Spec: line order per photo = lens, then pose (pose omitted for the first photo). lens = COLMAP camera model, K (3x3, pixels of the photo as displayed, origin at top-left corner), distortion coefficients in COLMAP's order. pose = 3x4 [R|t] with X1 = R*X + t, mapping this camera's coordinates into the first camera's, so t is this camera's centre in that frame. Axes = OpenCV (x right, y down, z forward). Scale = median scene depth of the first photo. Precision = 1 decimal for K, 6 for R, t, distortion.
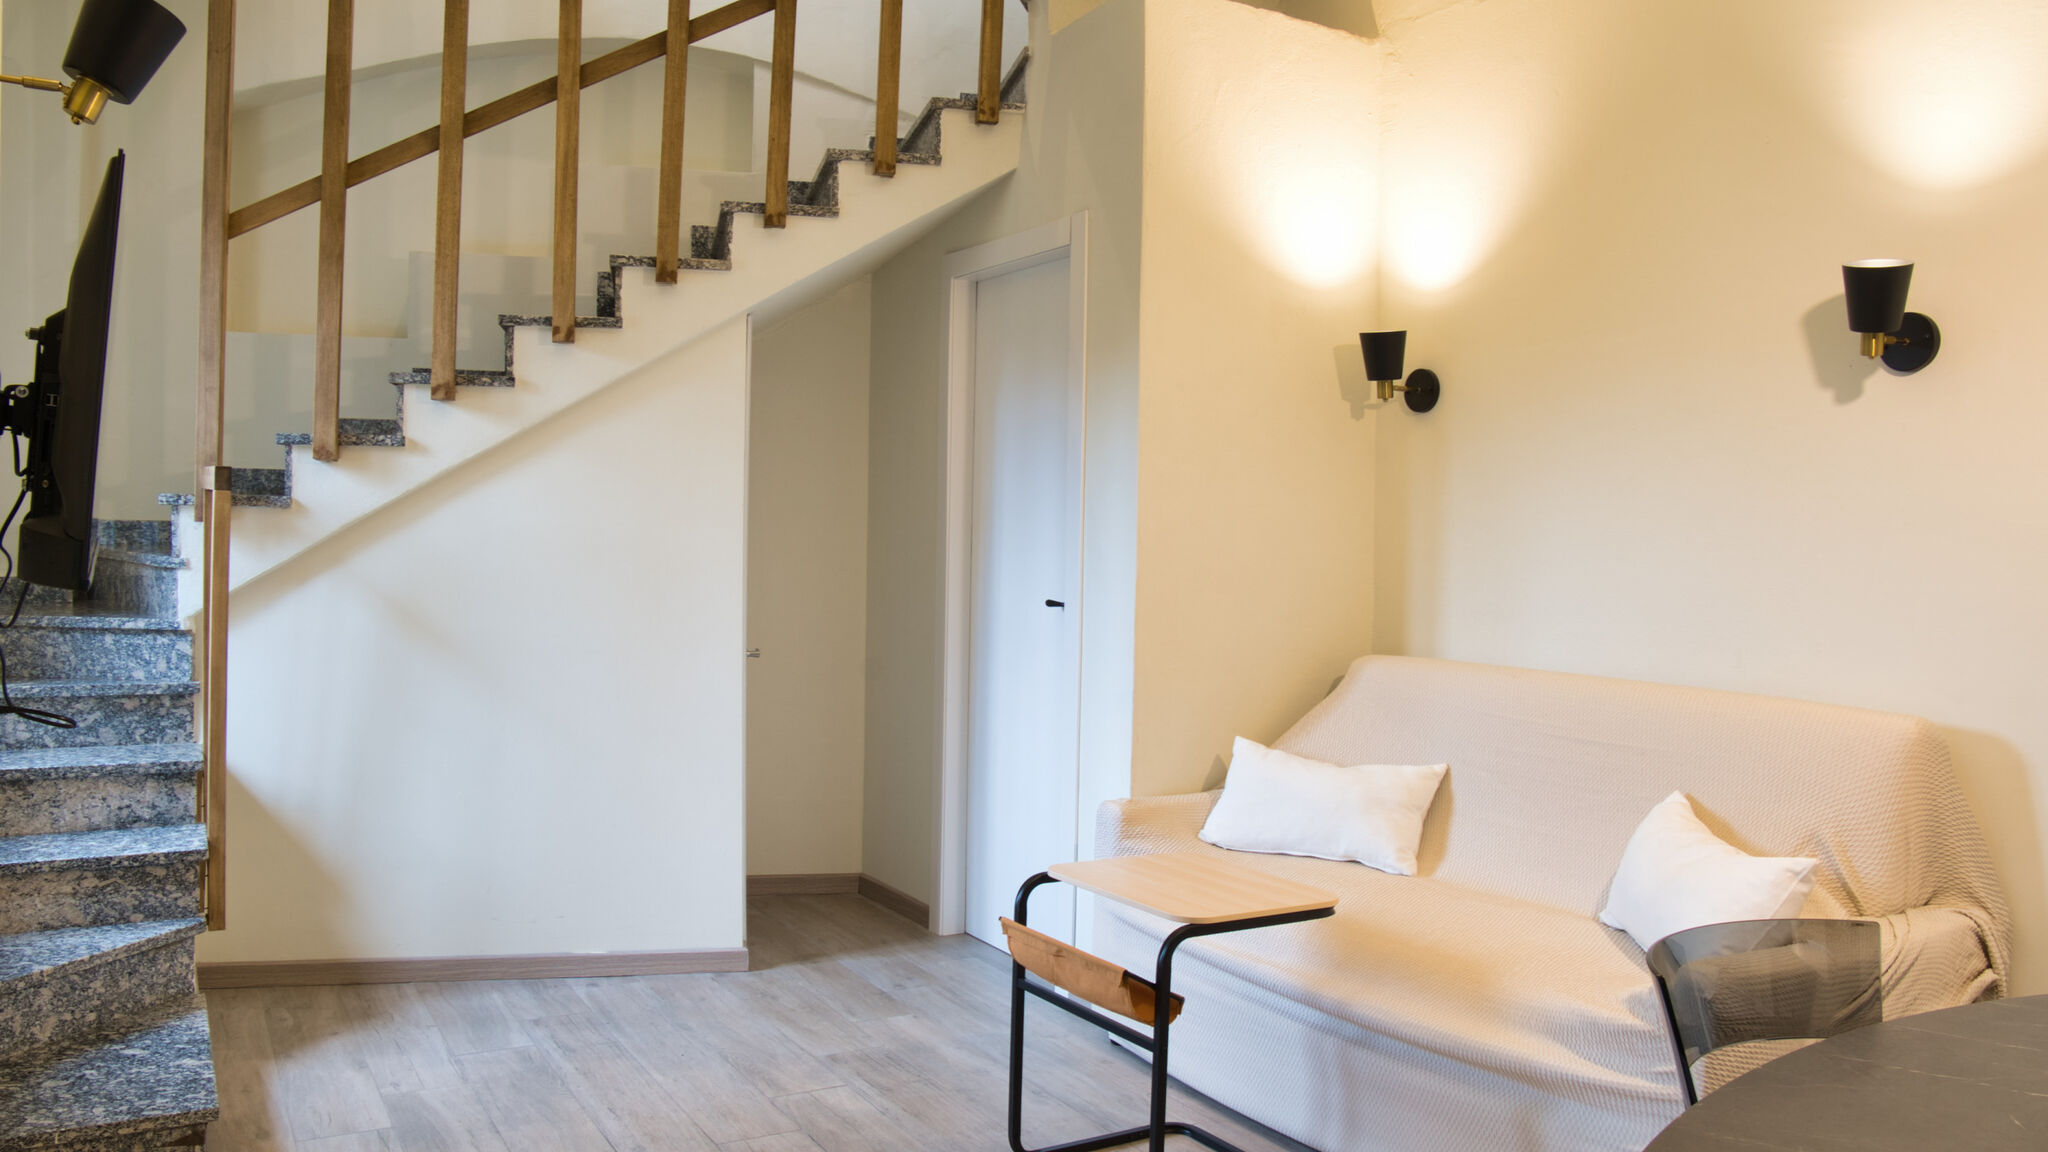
lens RADIAL K [[1499.7, 0, 1023.5], [0, 1499.7, 520.3], [0, 0, 1]] dist [-0.133259, 0.084903]
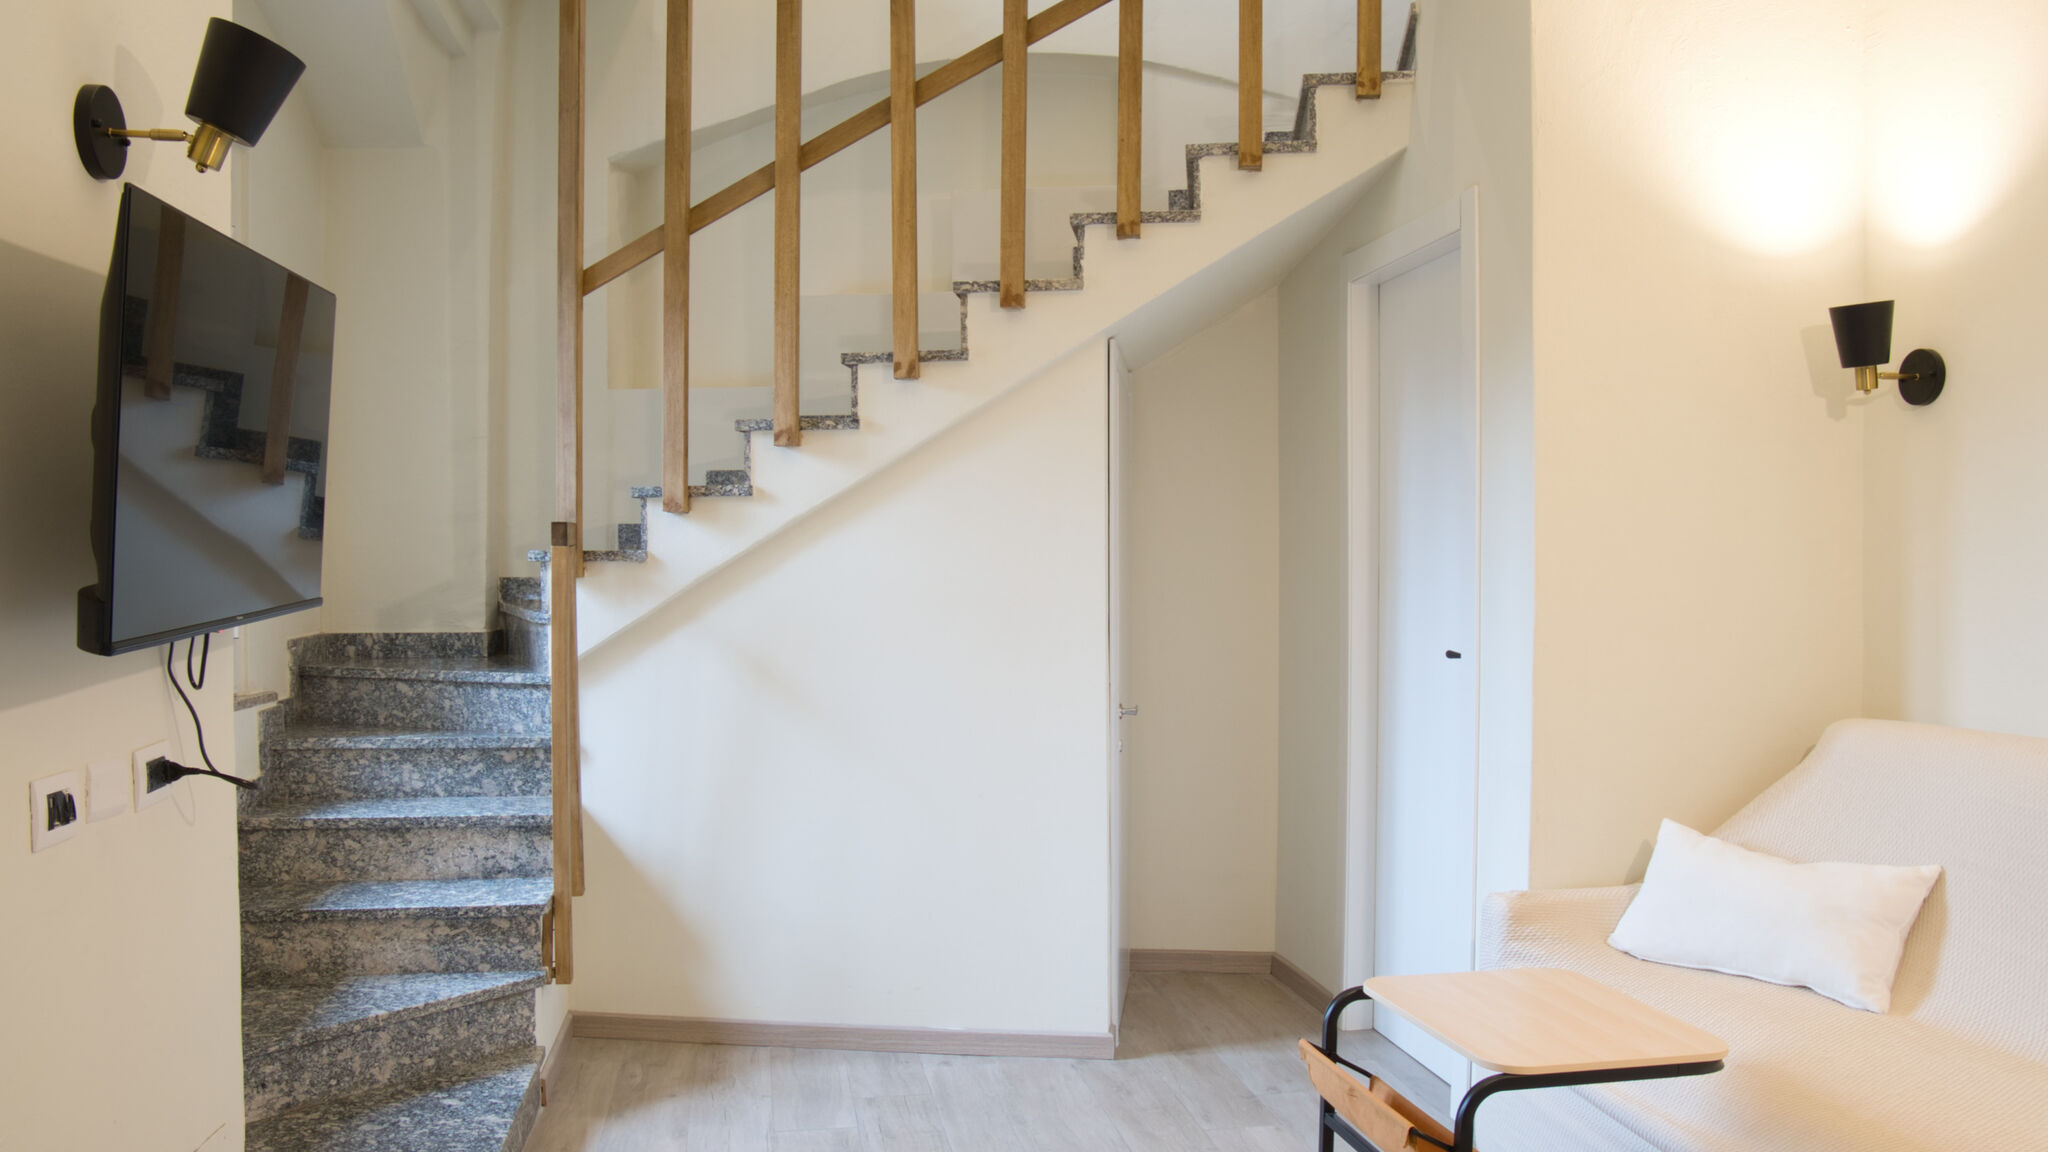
lens RADIAL K [[1528.1, 0, 1035.2], [0, 1528.1, 581.5], [0, 0, 1]] dist [-0.144441, 0.110134]
pose [[0.937389, -0.018470, -0.347795, 0.107396], [0.022437, 0.999721, 0.007383, 0.003435], [0.347562, -0.014724, 0.937542, 0.130024]]
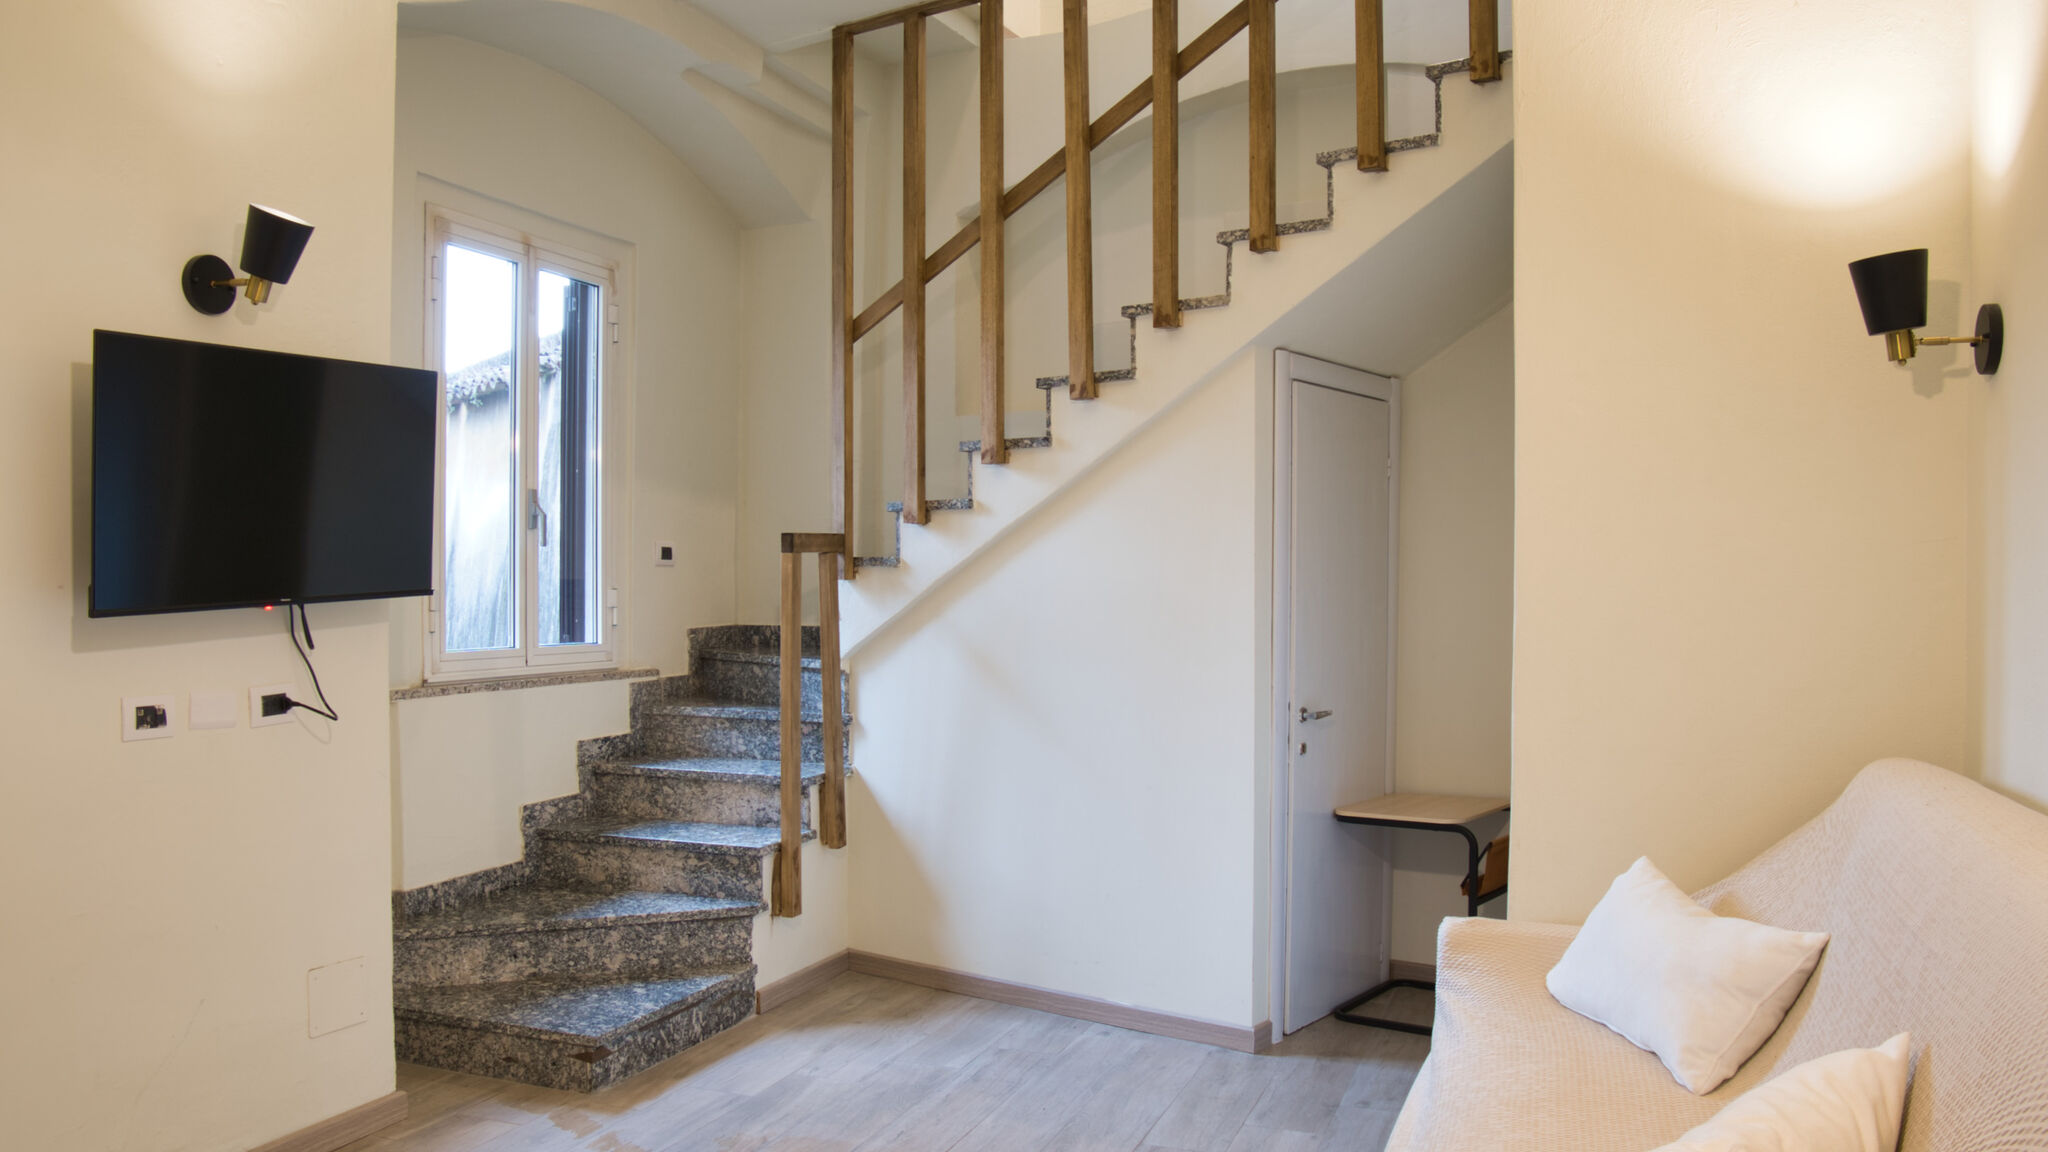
lens RADIAL K [[1528.1, 0, 1035.2], [0, 1528.1, 581.5], [0, 0, 1]] dist [-0.144441, 0.110134]
pose [[0.643855, -0.014782, -0.765005, 0.506216], [0.013192, 0.999879, -0.008218, 0.015053], [0.765034, -0.004801, 0.643972, 0.316902]]
